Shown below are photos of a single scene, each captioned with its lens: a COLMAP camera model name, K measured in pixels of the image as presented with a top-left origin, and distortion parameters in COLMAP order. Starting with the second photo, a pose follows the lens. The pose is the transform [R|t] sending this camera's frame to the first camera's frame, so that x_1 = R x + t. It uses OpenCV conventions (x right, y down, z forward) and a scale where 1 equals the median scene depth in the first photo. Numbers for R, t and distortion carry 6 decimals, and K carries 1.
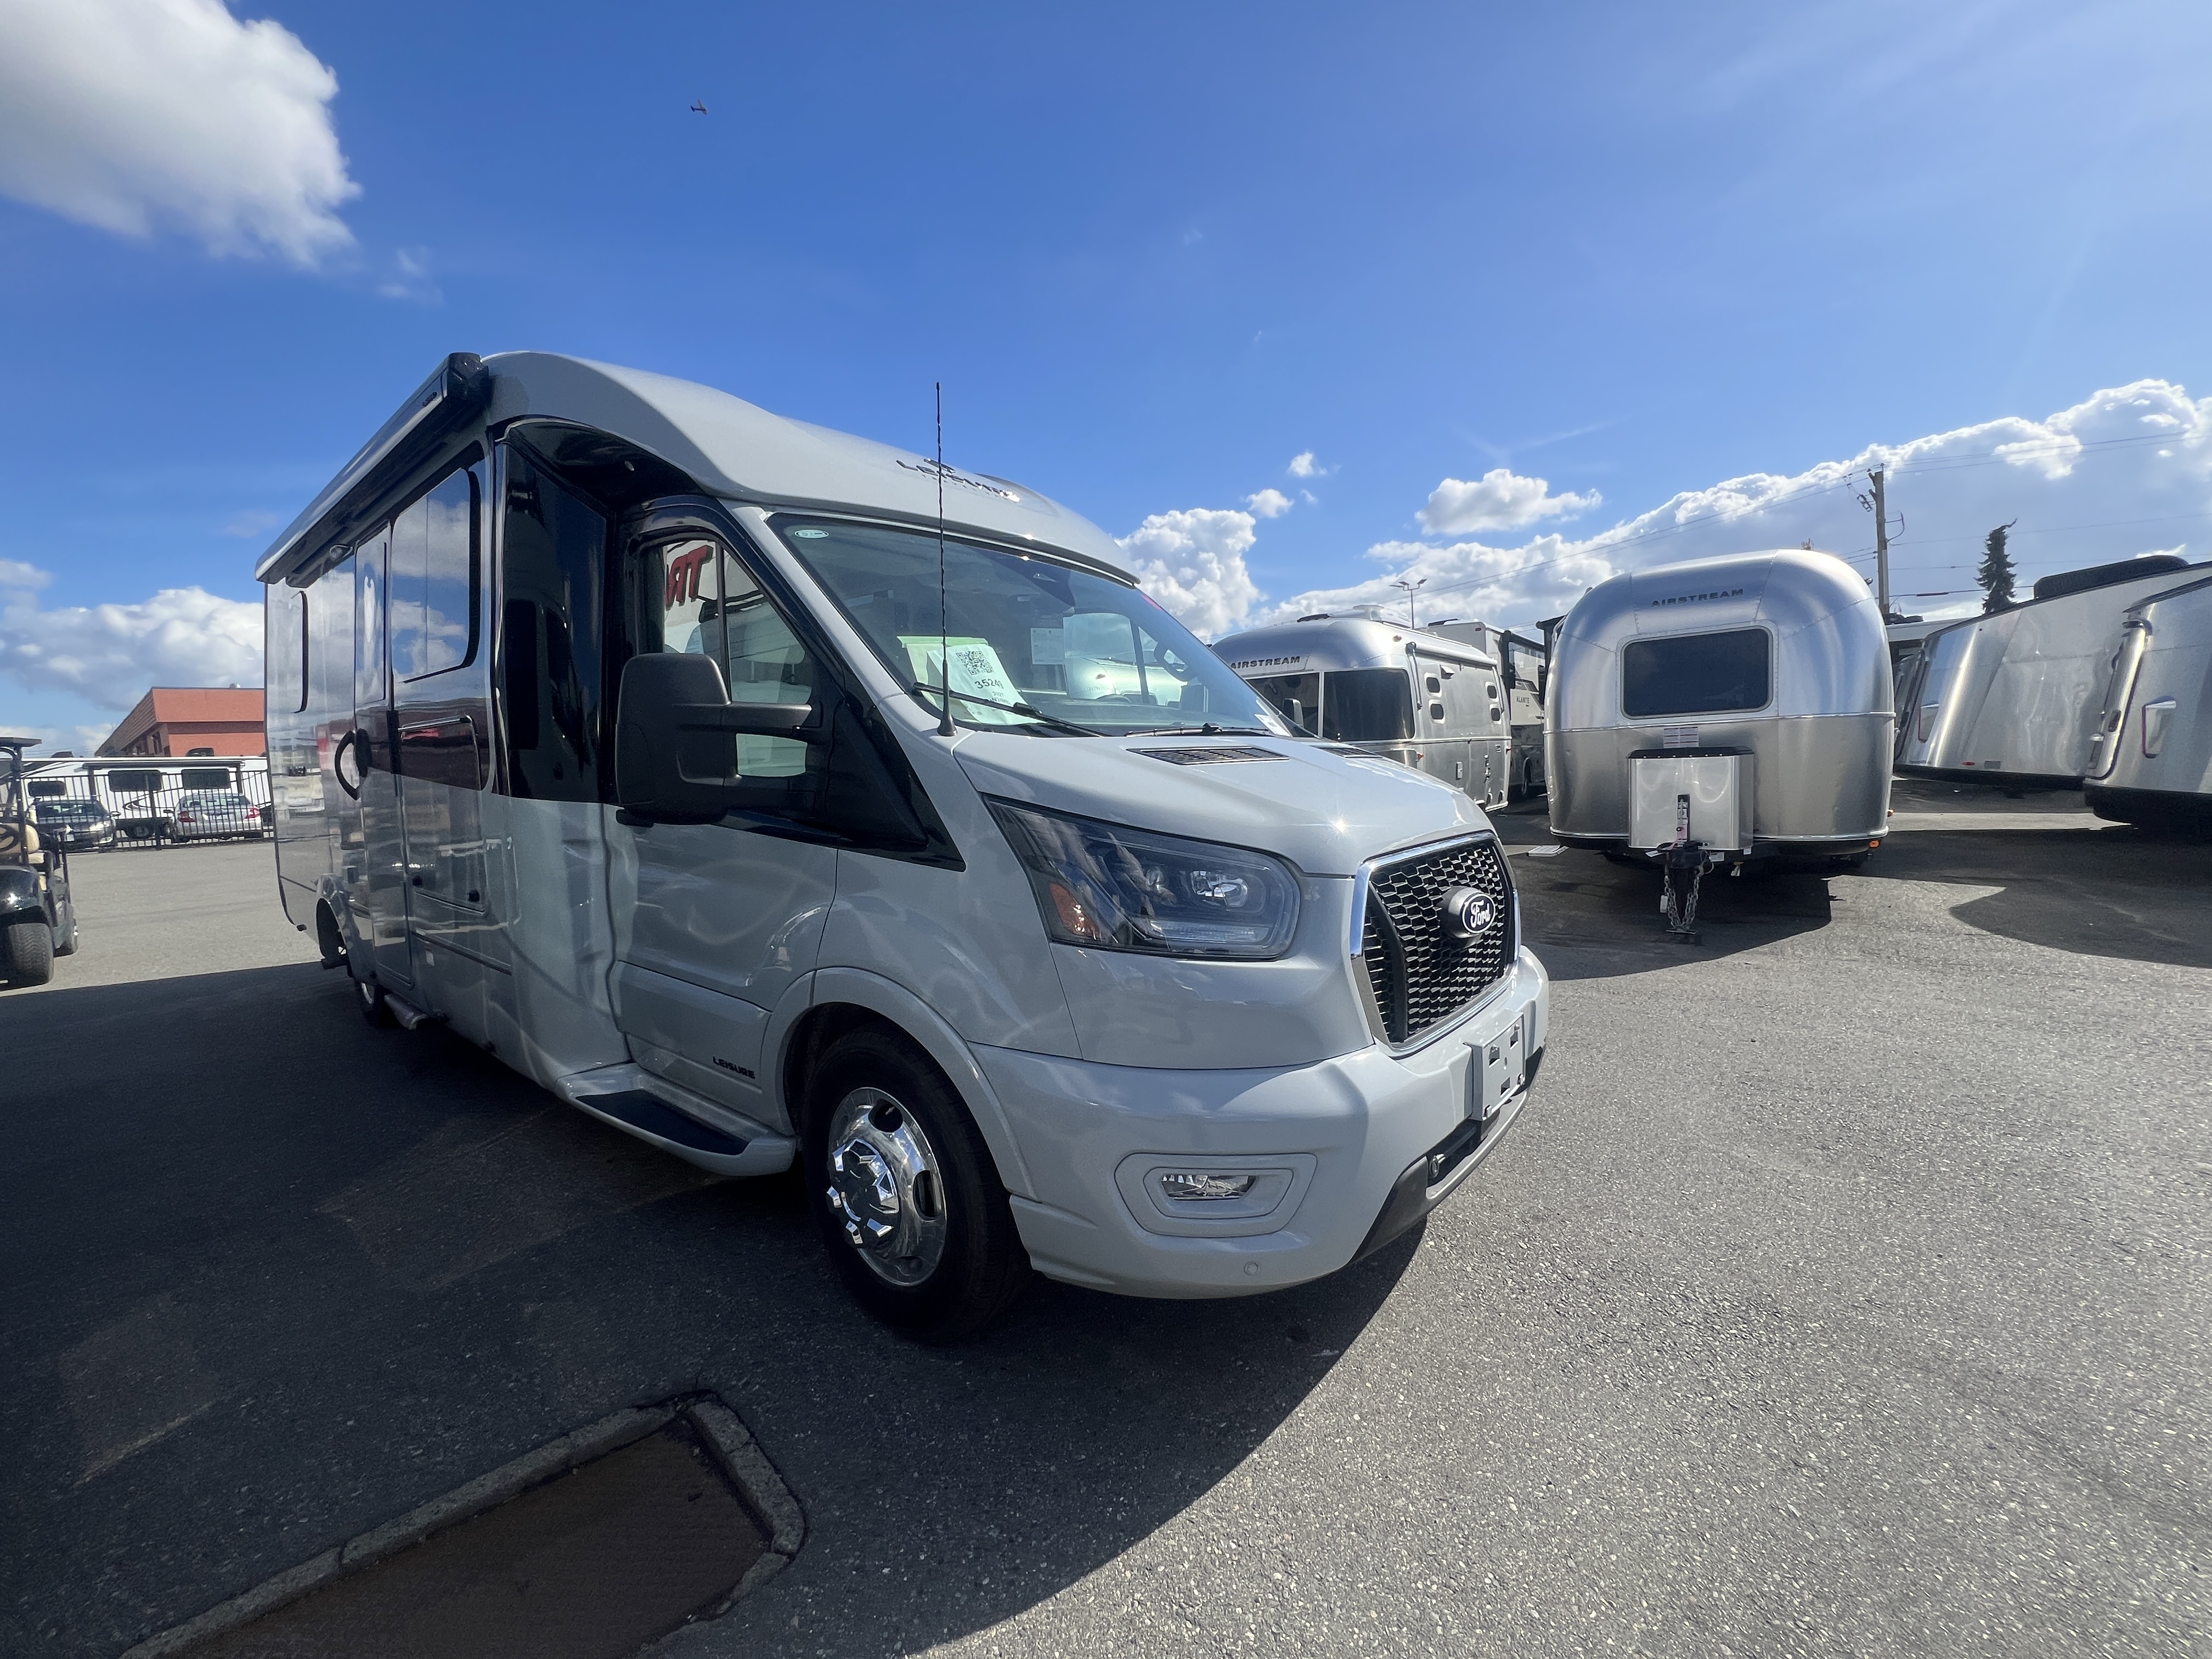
lens RADIAL K [[885.7, 0, 1102.7], [0, 885.7, 827.1], [0, 0, 1]] dist [-0.002916, 0.000198]
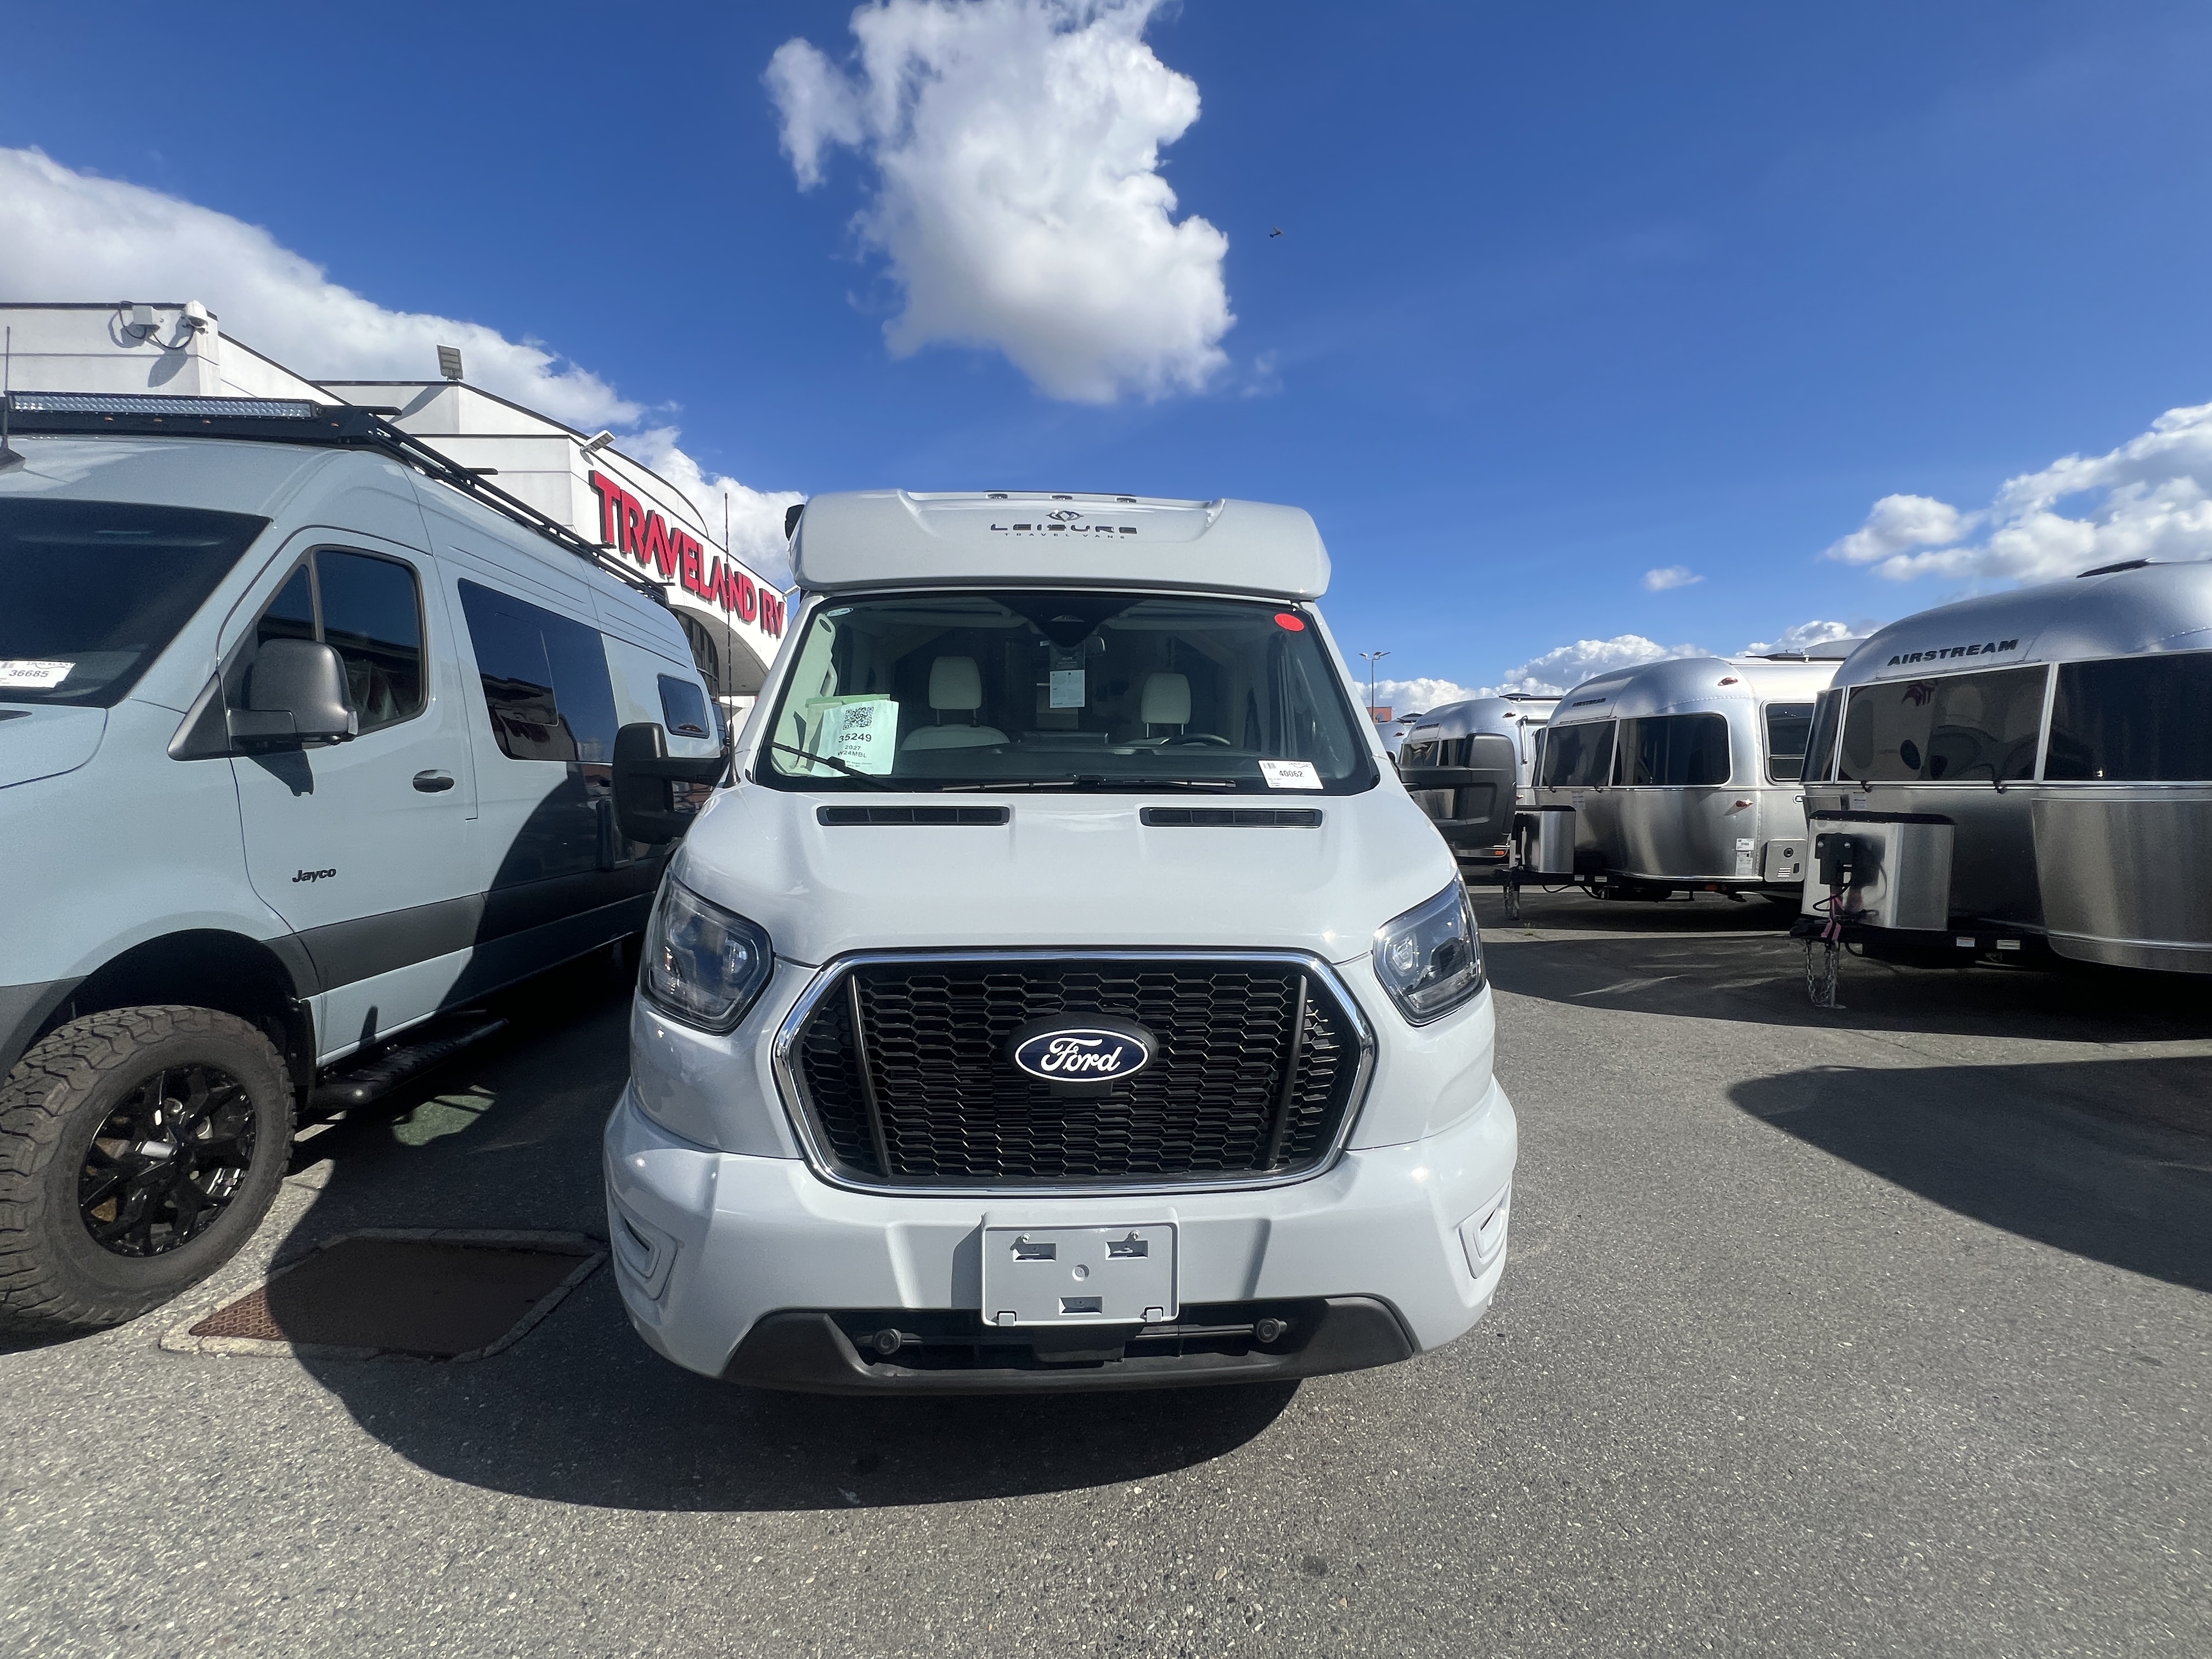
lens RADIAL K [[884.9, 0, 1104.2], [0, 884.9, 827.5], [0, 0, 1]] dist [-0.002582, 0.000303]
pose [[0.691127, 0.070917, -0.719246, 0.809379], [-0.078880, 0.996631, 0.022471, -0.091099], [0.718416, 0.041204, 0.694392, 0.428266]]
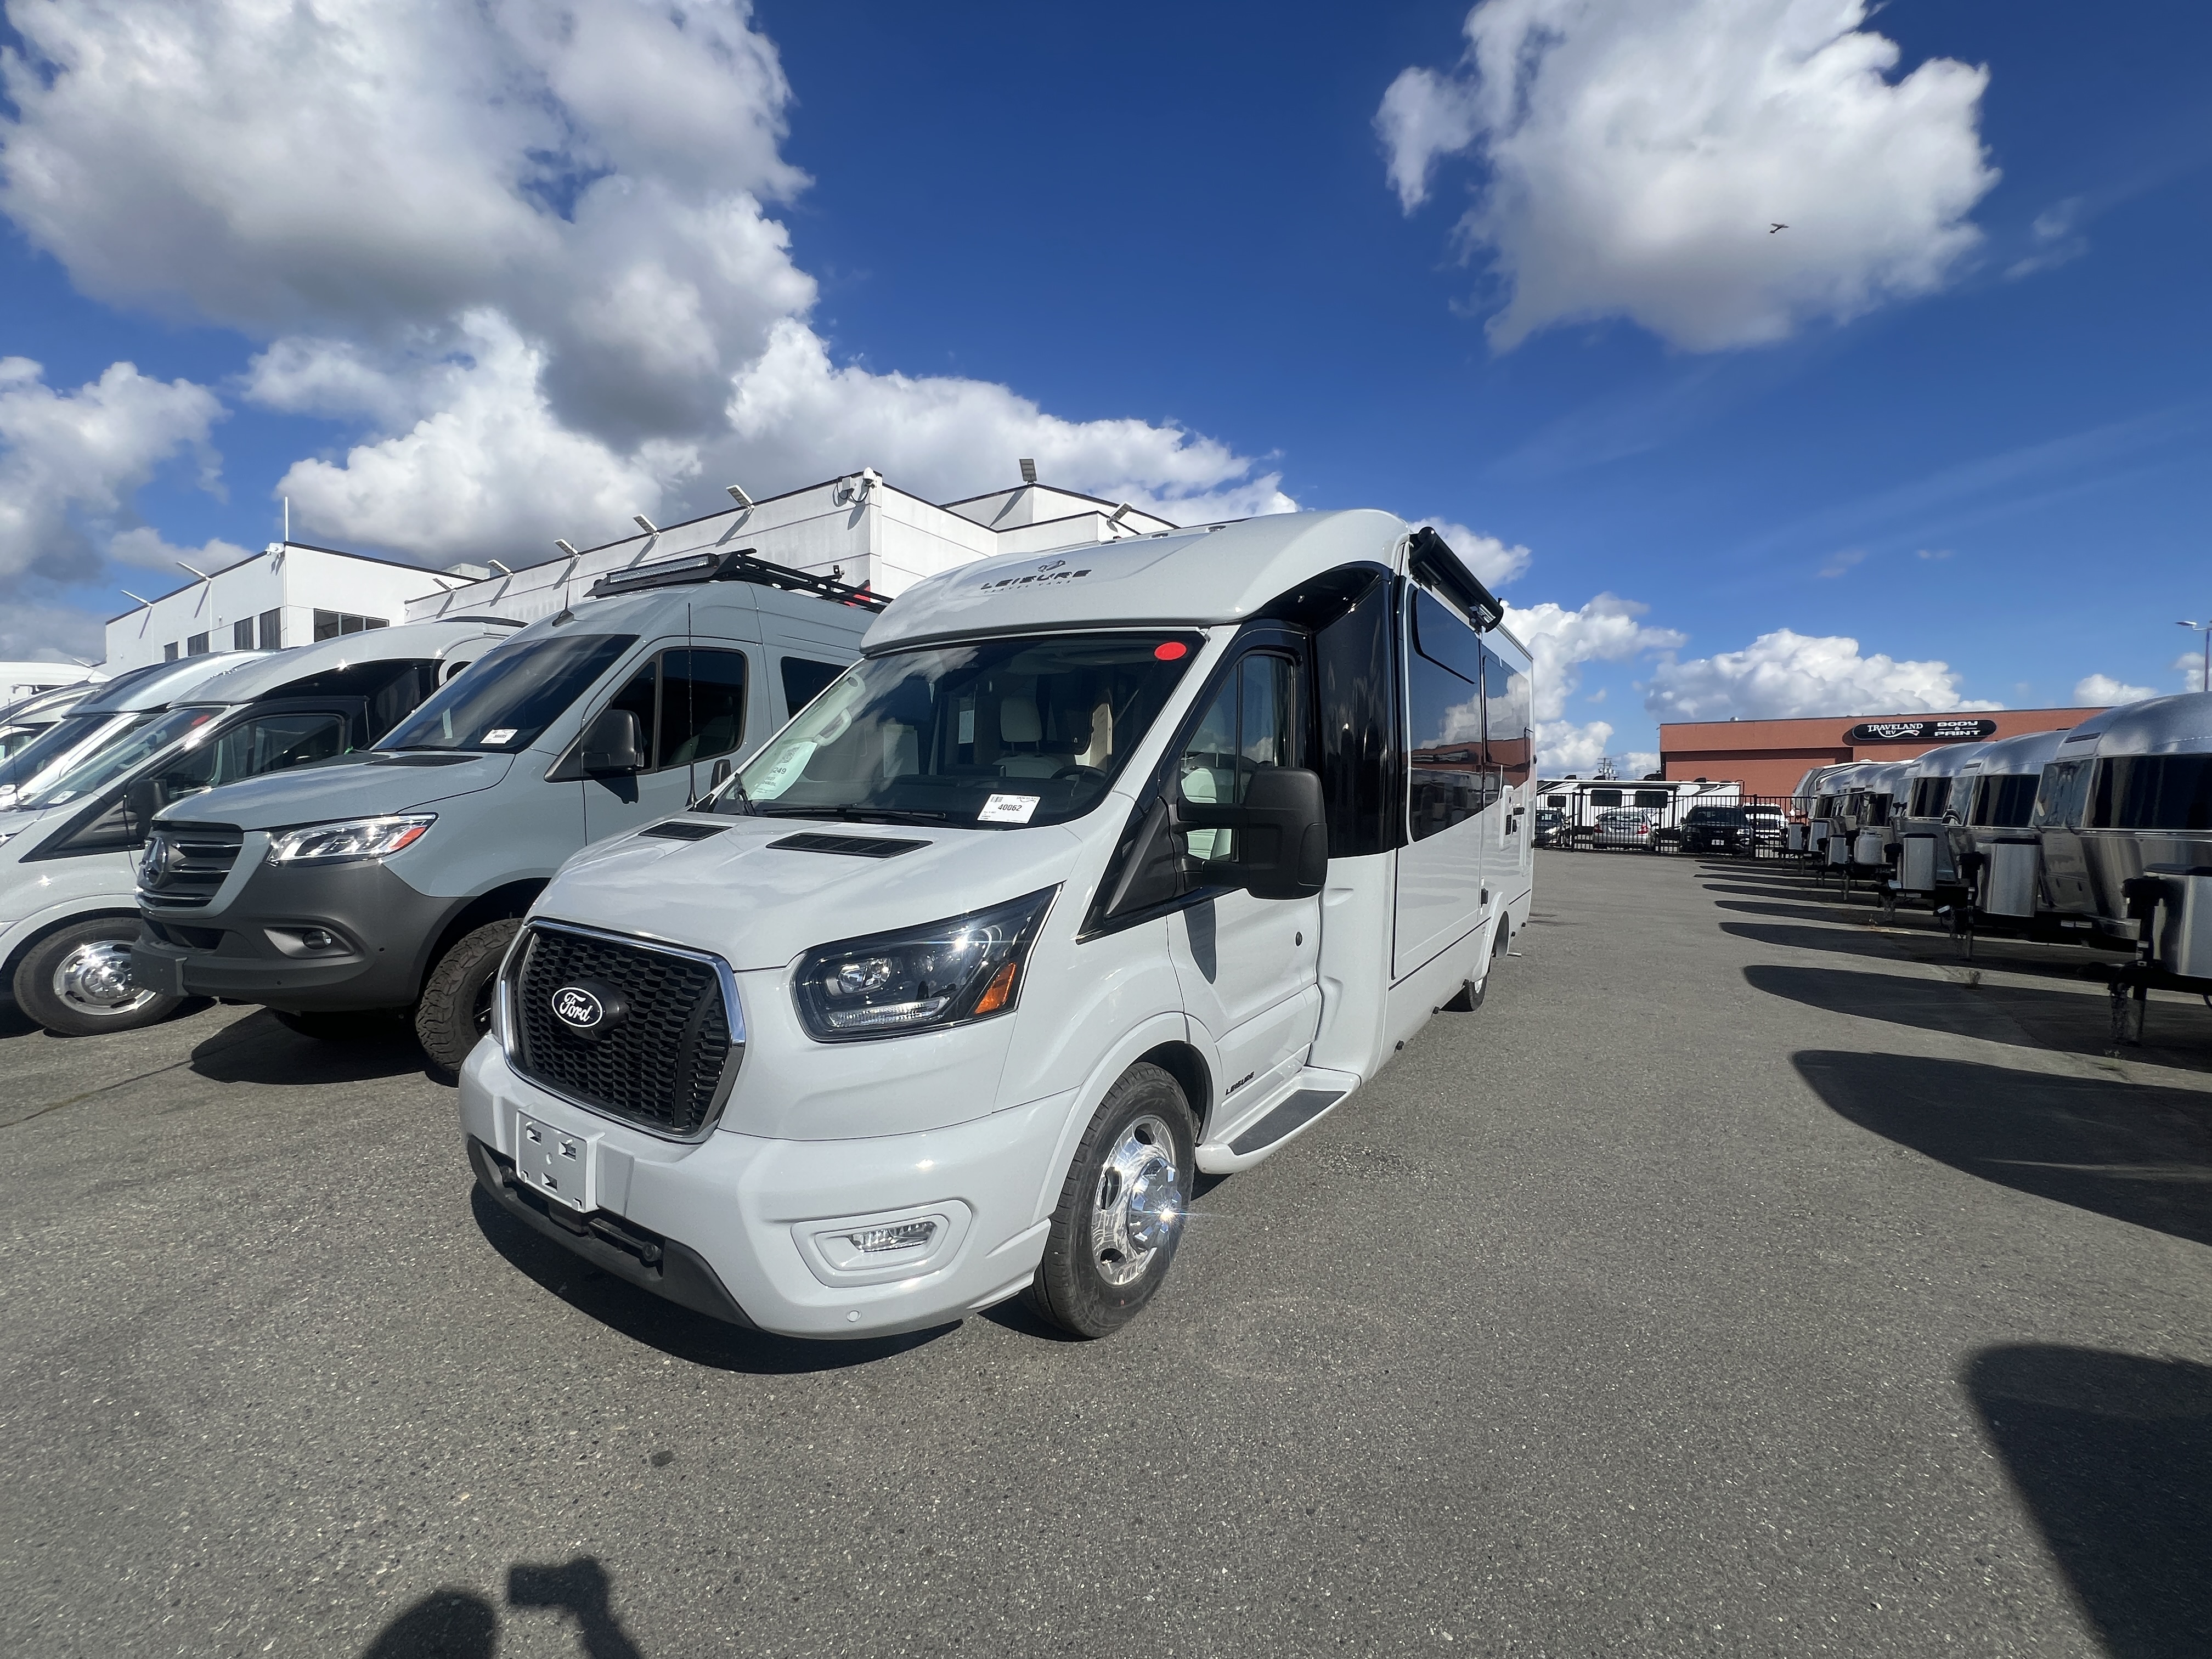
lens RADIAL K [[888.4, 0, 1102.4], [0, 888.4, 826.6], [0, 0, 1]] dist [-0.006145, 0.000448]
pose [[0.131348, 0.074860, -0.988506, 1.273392], [-0.103289, 0.992751, 0.061457, -0.197729], [0.985941, 0.094030, 0.138128, 1.224251]]
